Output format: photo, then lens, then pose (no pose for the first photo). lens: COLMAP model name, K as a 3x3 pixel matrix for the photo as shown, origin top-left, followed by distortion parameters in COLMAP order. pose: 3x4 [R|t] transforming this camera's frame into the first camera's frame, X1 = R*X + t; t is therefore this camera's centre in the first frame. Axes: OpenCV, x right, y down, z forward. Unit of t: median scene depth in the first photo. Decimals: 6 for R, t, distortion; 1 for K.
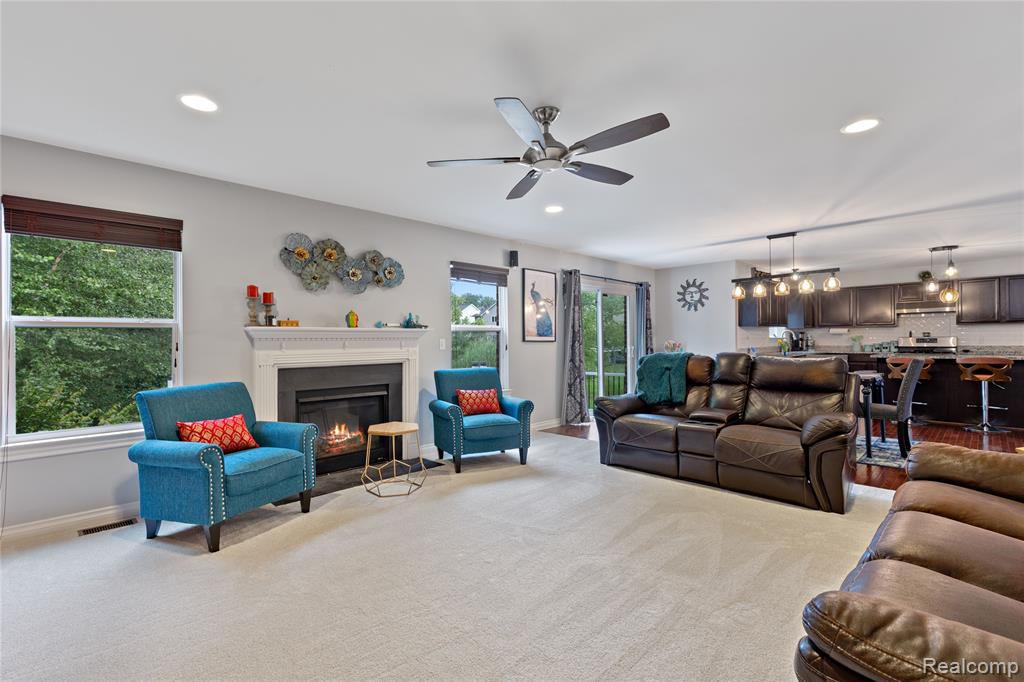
lens RADIAL K [[474.2, 0, 514.2], [0, 474.2, 336.4], [0, 0, 1]] dist [0.008678, -0.002425]
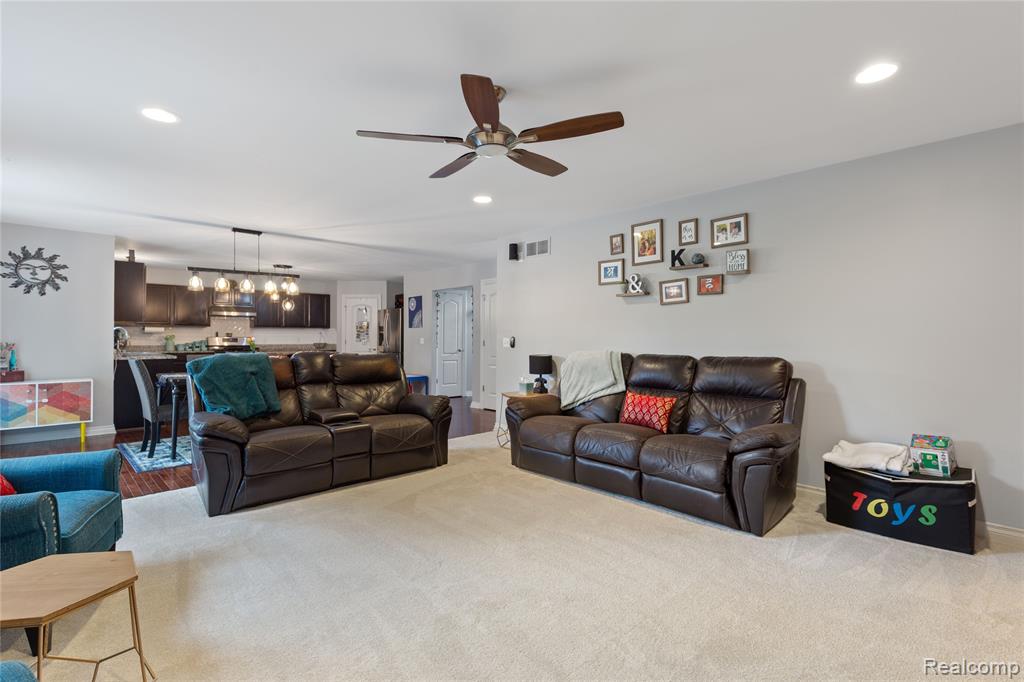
lens RADIAL K [[474.2, 0, 510.1], [0, 474.2, 335.8], [0, 0, 1]] dist [0.008678, -0.002425]
pose [[0.021271, 0.012306, 0.999698, -0.389519], [-0.011224, 0.999864, -0.012069, 0.006597], [-0.999711, -0.010964, 0.021407, 0.433512]]
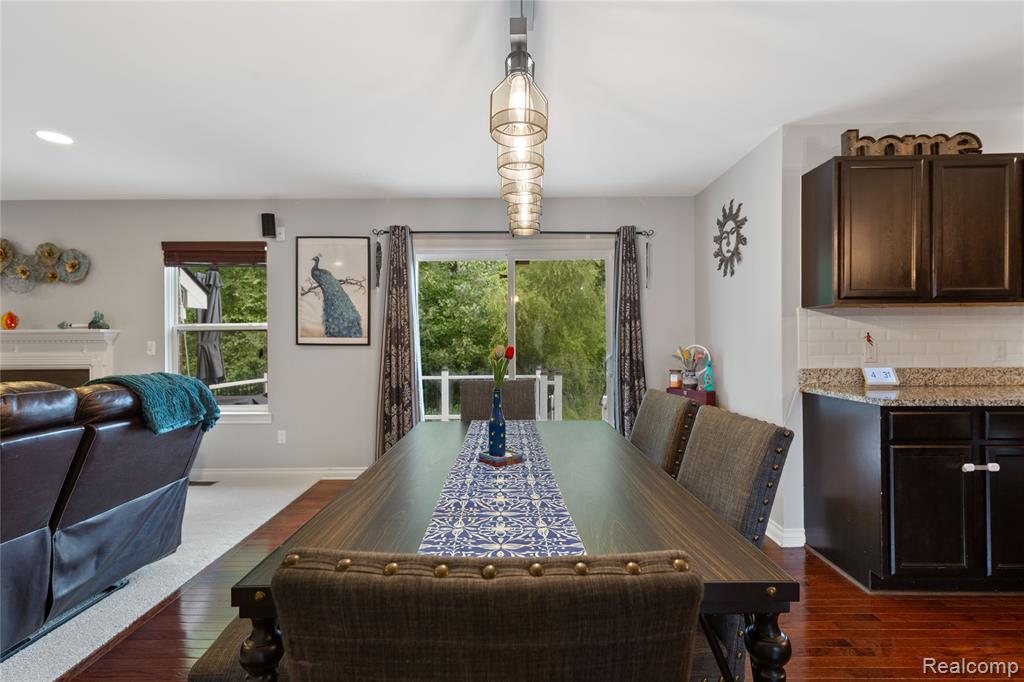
lens RADIAL K [[474.2, 0, 513.4], [0, 474.2, 344.4], [0, 0, 1]] dist [0.008678, -0.002425]
pose [[0.703321, 0.010327, -0.710798, 0.752533], [0.005394, 0.999788, 0.019863, -0.001702], [0.710852, -0.017804, 0.703116, 0.767348]]
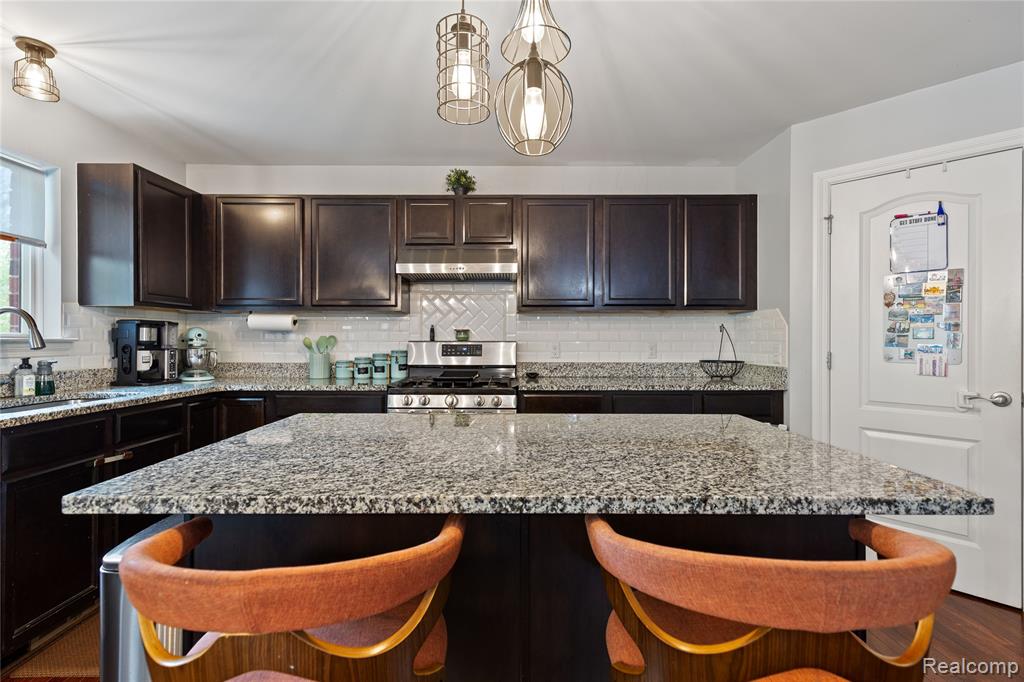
lens RADIAL K [[474.2, 0, 511.2], [0, 474.2, 340.0], [0, 0, 1]] dist [0.008678, -0.002425]
pose [[0.701039, 0.009951, 0.713053, 0.883633], [-0.014109, 0.999900, -0.000084, -0.000671], [-0.712983, -0.010002, 0.701110, 1.002262]]
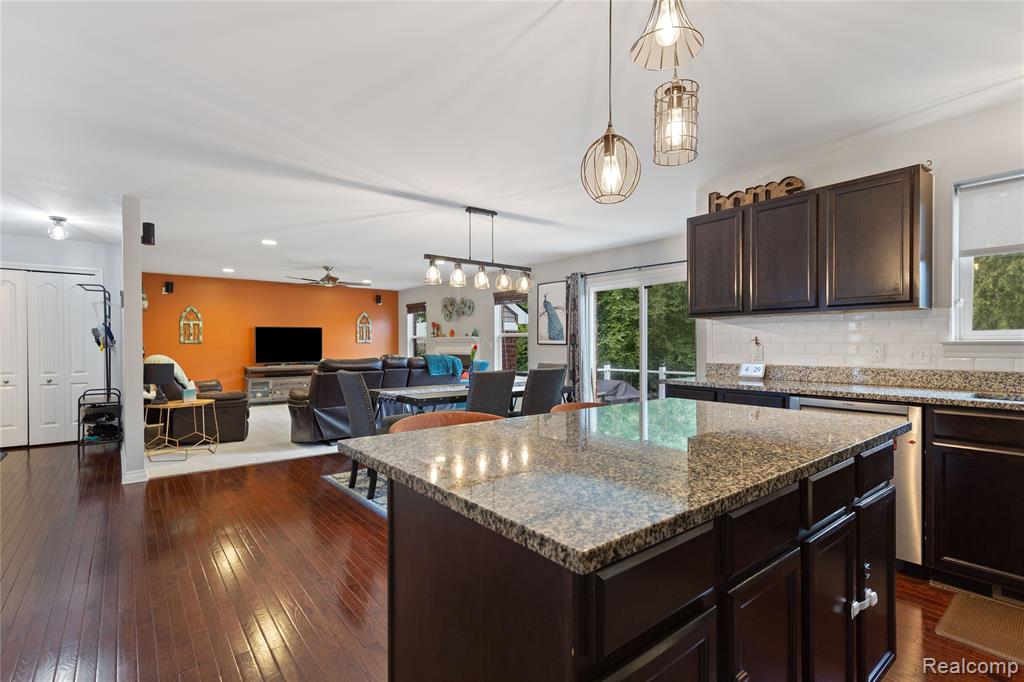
lens RADIAL K [[474.2, 0, 517.7], [0, 474.2, 343.3], [0, 0, 1]] dist [0.008678, -0.002425]
pose [[-0.098686, 0.009688, -0.995071, 1.294374], [0.012958, 0.999880, 0.008450, -0.002856], [0.995034, -0.012060, -0.098800, 1.107557]]
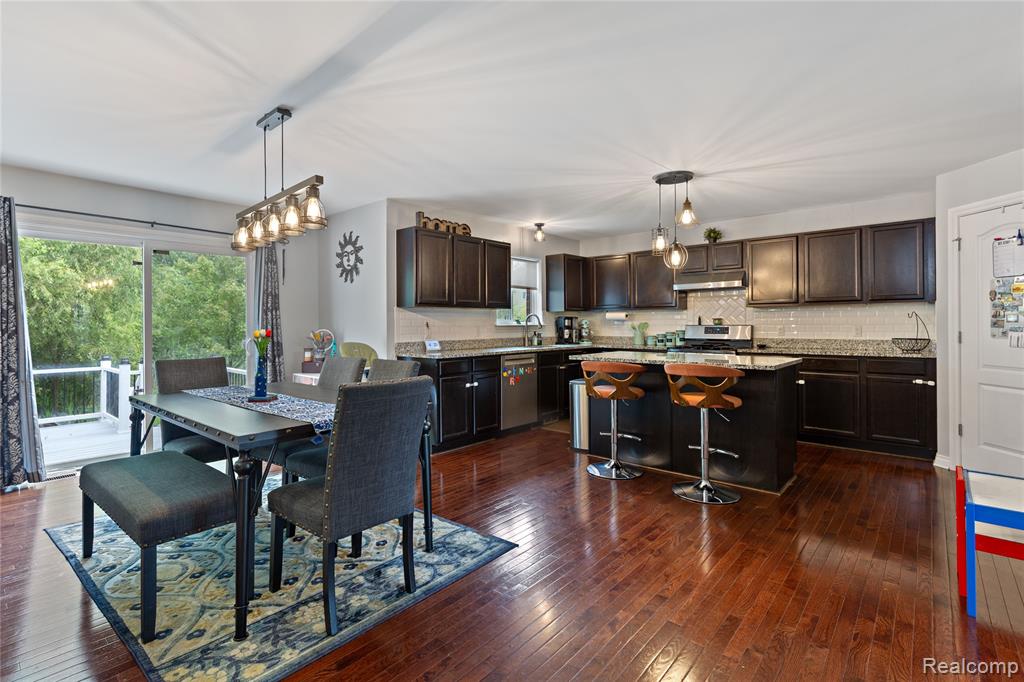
lens RADIAL K [[474.2, 0, 506.3], [0, 474.2, 322.0], [0, 0, 1]] dist [0.008678, -0.002425]
pose [[0.997997, 0.005289, 0.063037, 0.752634], [-0.005484, 0.999981, 0.002913, -0.005240], [-0.063020, -0.003253, 0.998007, 0.488861]]
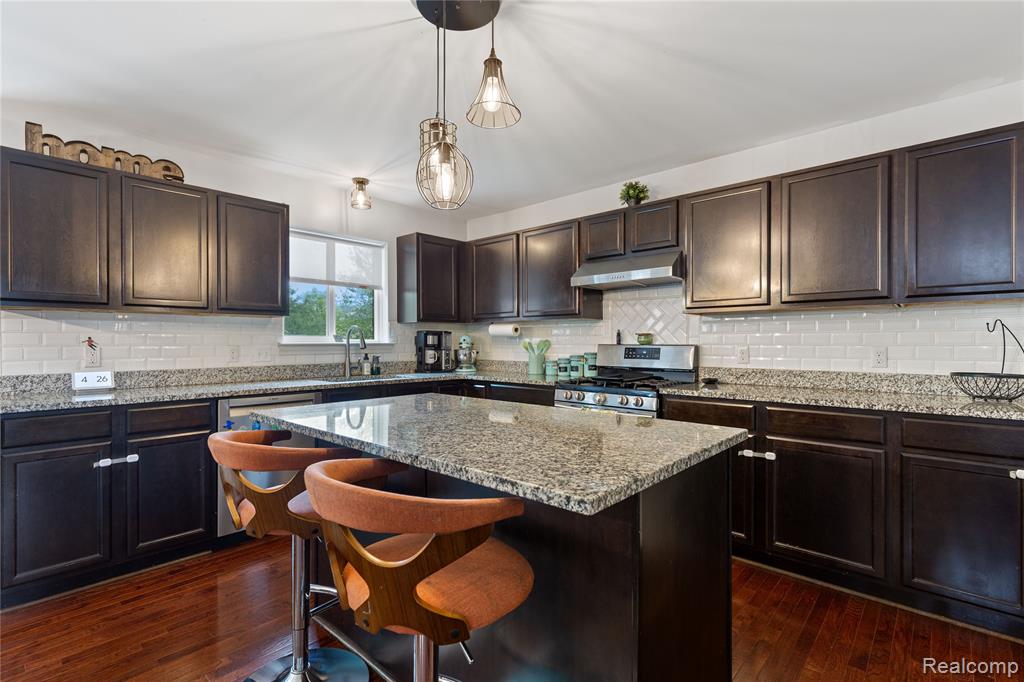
lens RADIAL K [[474.2, 0, 508.5], [0, 474.2, 344.4], [0, 0, 1]] dist [0.008678, -0.002425]
pose [[0.998553, 0.008852, 0.053042, 1.051044], [-0.009515, 0.999880, 0.012251, -0.004491], [-0.052927, -0.012738, 0.998517, 0.858713]]
